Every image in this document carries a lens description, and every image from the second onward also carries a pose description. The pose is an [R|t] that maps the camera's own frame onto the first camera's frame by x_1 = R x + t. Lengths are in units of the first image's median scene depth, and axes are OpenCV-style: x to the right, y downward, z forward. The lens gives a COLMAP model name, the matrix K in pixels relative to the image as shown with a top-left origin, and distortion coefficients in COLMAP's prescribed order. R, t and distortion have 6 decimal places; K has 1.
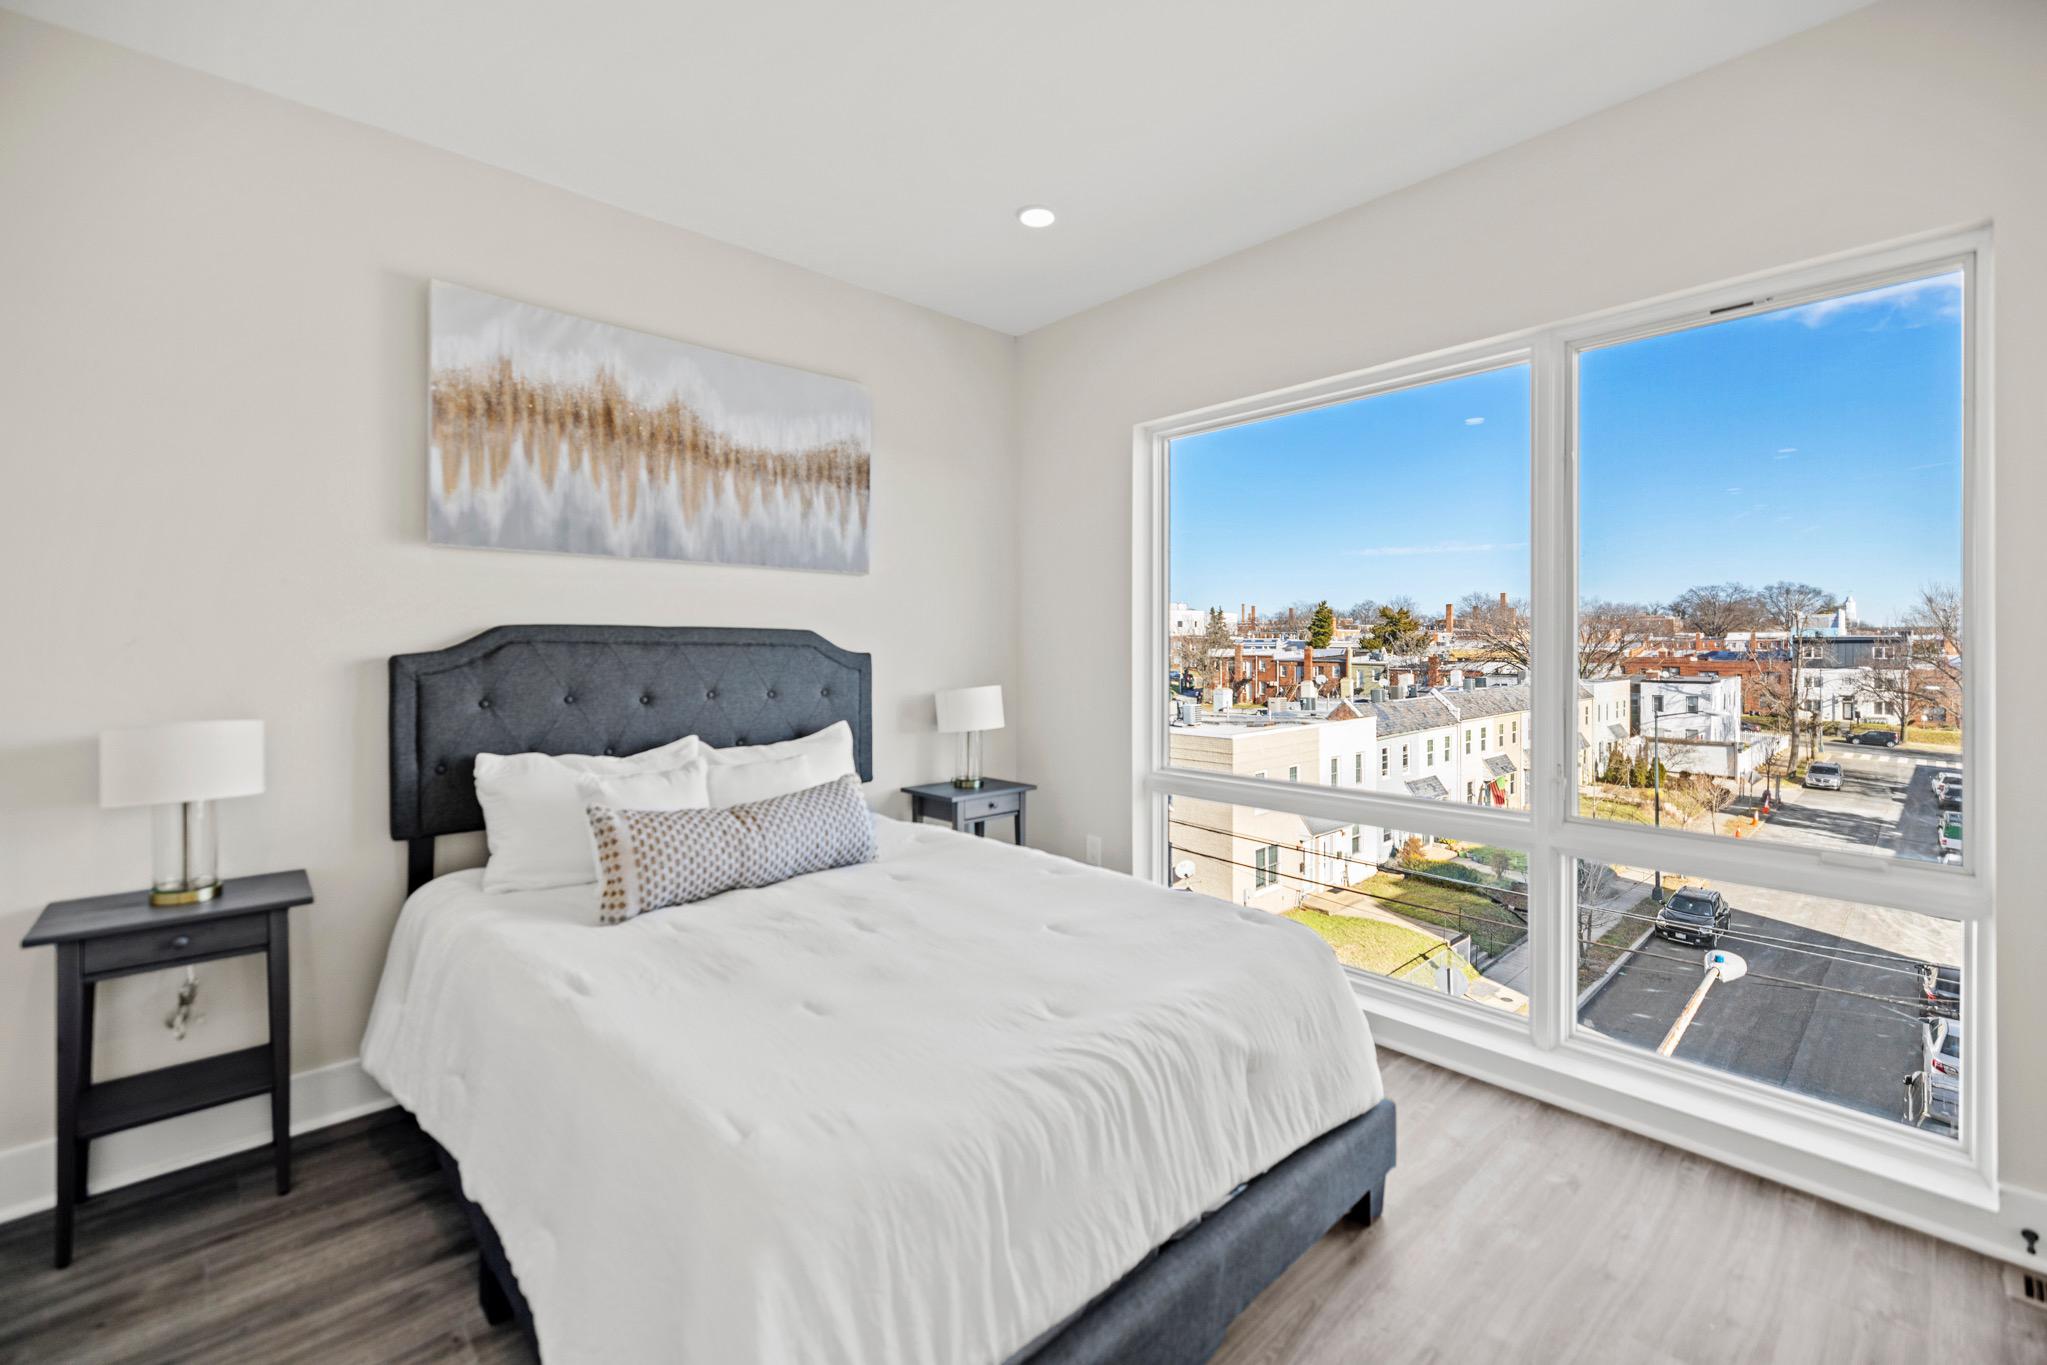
lens RADIAL K [[861.7, 0, 1034.9], [0, 861.7, 646.9], [0, 0, 1]] dist [0.002064, 0.000478]
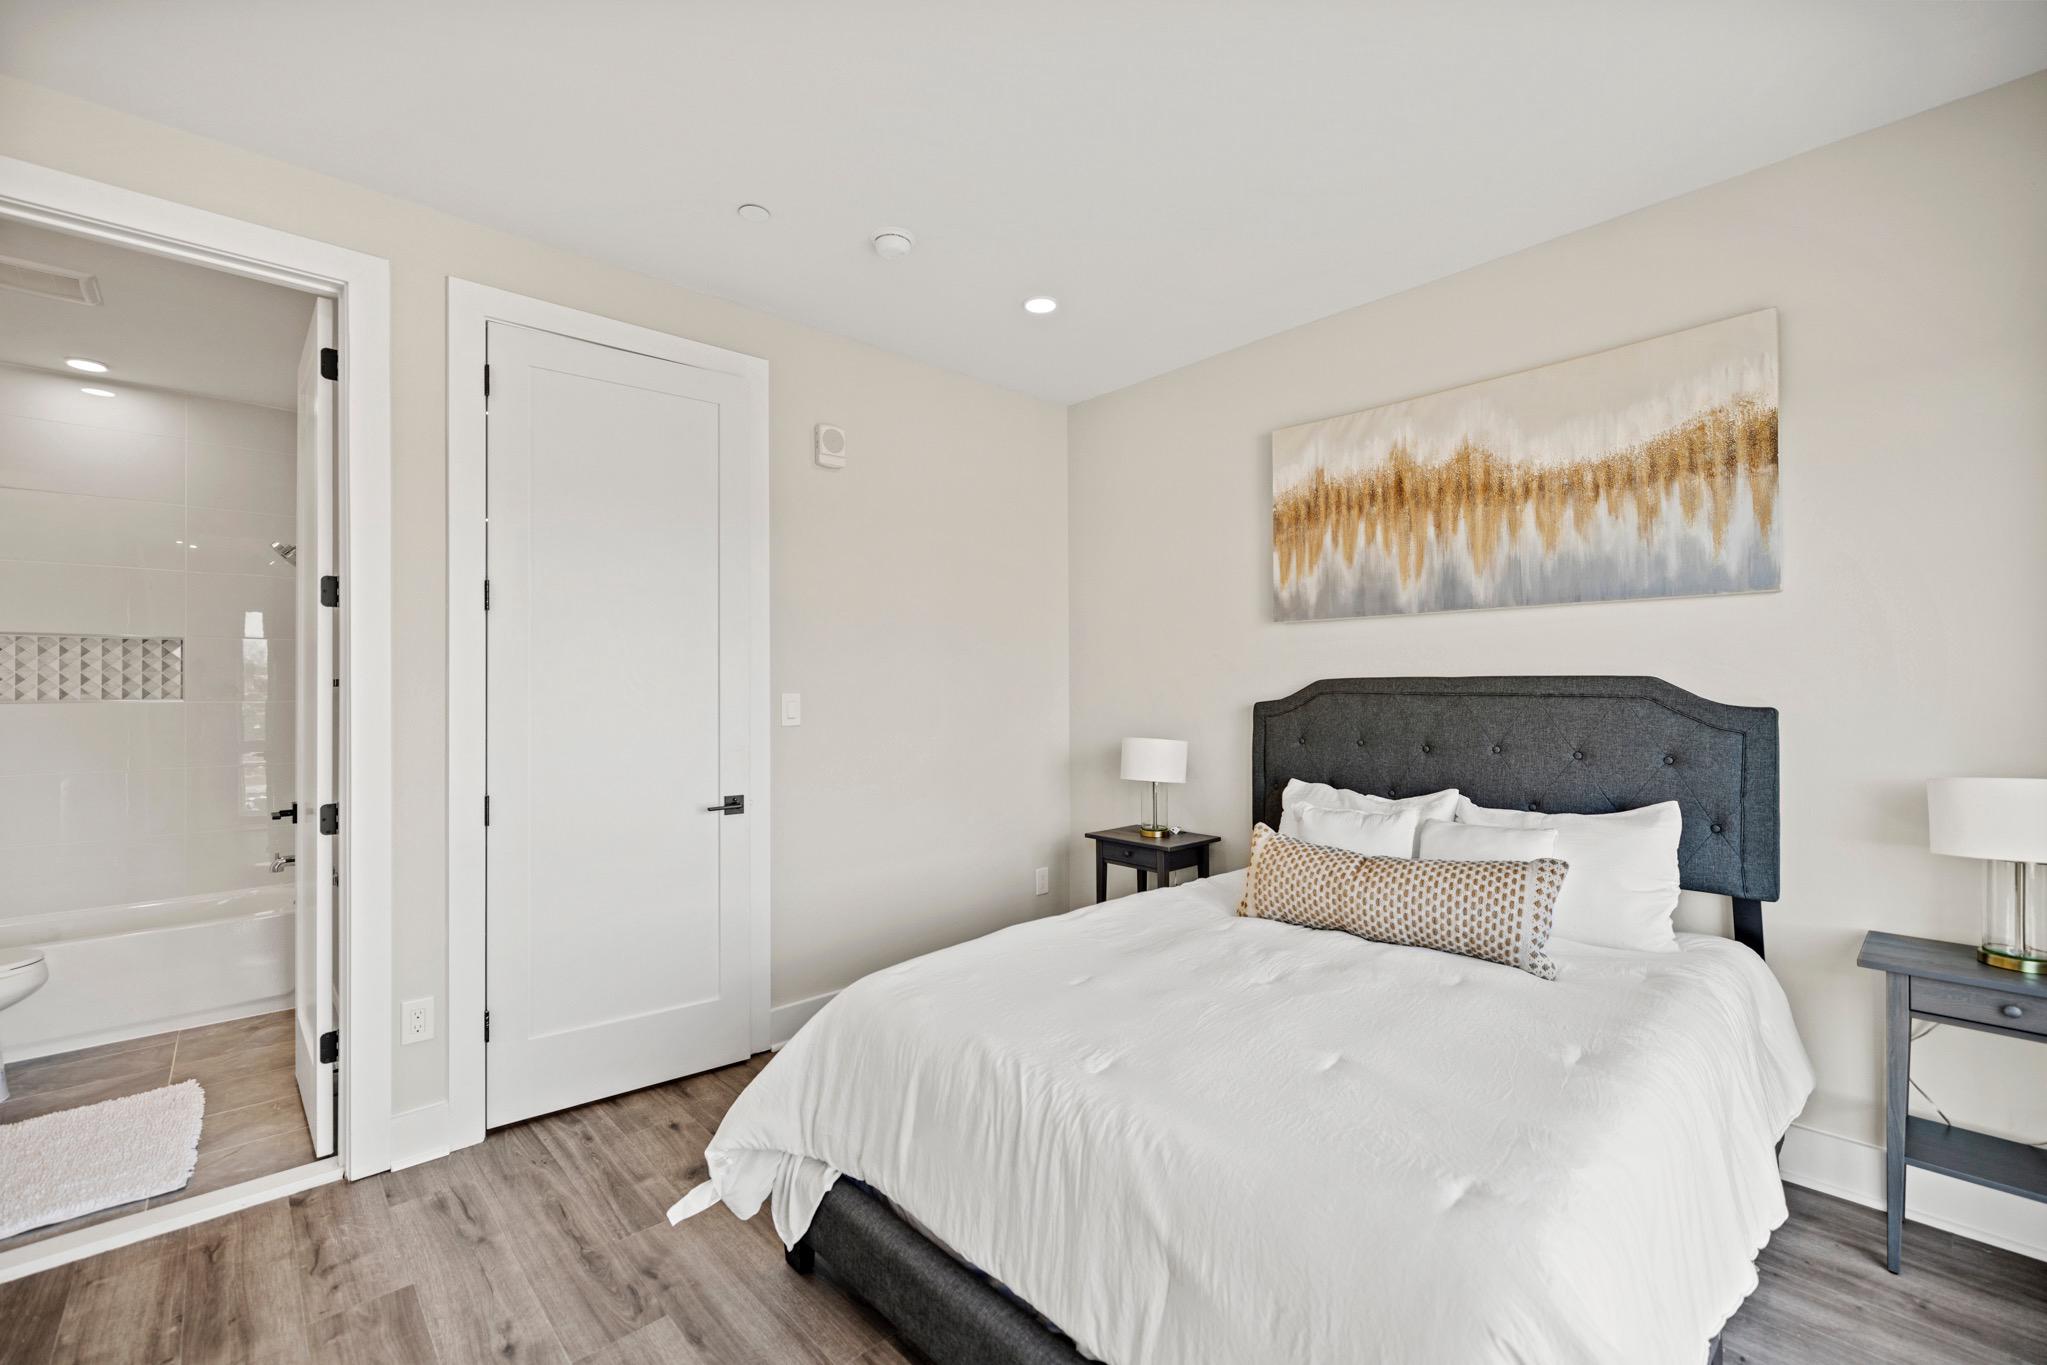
lens RADIAL K [[861.7, 0, 1026.0], [0, 861.7, 687.7], [0, 0, 1]] dist [0.002064, 0.000478]
pose [[-0.004696, -0.006612, -0.999967, 0.581738], [-0.002480, 0.999975, -0.006600, -0.003958], [0.999986, 0.002449, -0.004712, 0.517137]]
